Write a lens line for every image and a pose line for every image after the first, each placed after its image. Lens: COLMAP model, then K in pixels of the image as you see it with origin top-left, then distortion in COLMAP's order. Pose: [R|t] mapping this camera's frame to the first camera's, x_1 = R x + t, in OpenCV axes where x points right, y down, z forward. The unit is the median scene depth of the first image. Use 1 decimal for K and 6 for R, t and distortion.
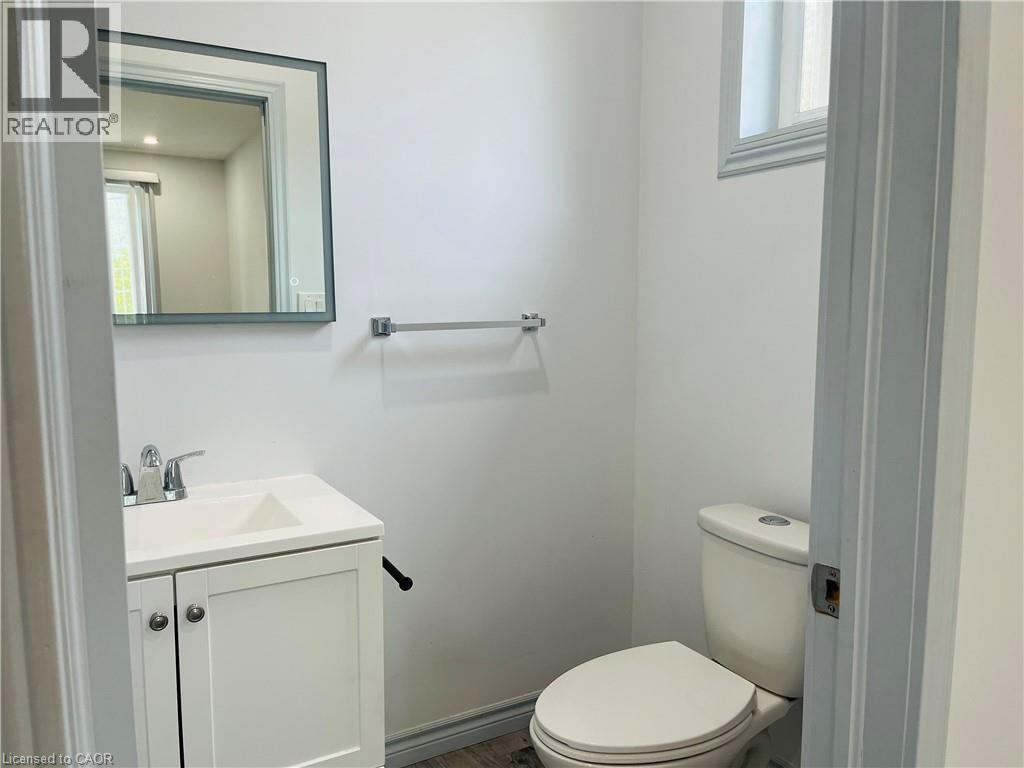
lens RADIAL K [[782.0, 0, 512.0], [0, 782.0, 385.0], [0, 0, 1]] dist [0.028377, -0.025248]
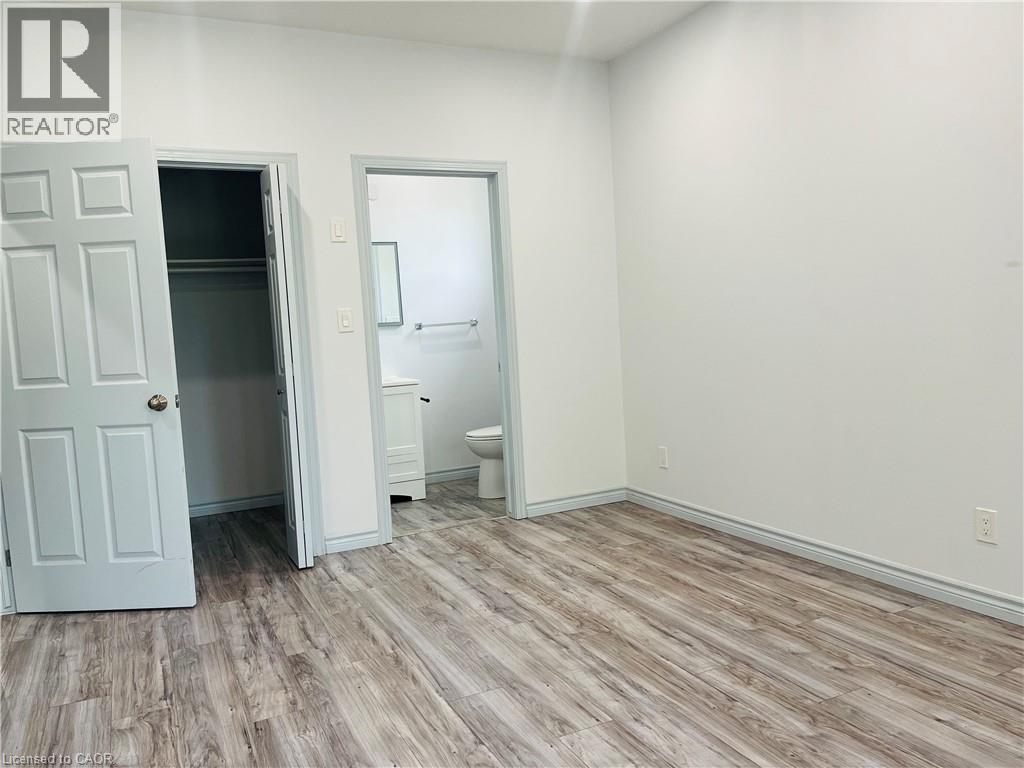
lens RADIAL K [[782.0, 0, 512.6], [0, 782.0, 384.0], [0, 0, 1]] dist [0.028377, -0.025248]
pose [[0.995519, -0.041839, -0.084801, 0.417170], [0.041432, 0.999120, -0.006556, 0.173578], [0.085001, 0.003013, 0.996376, -1.867374]]
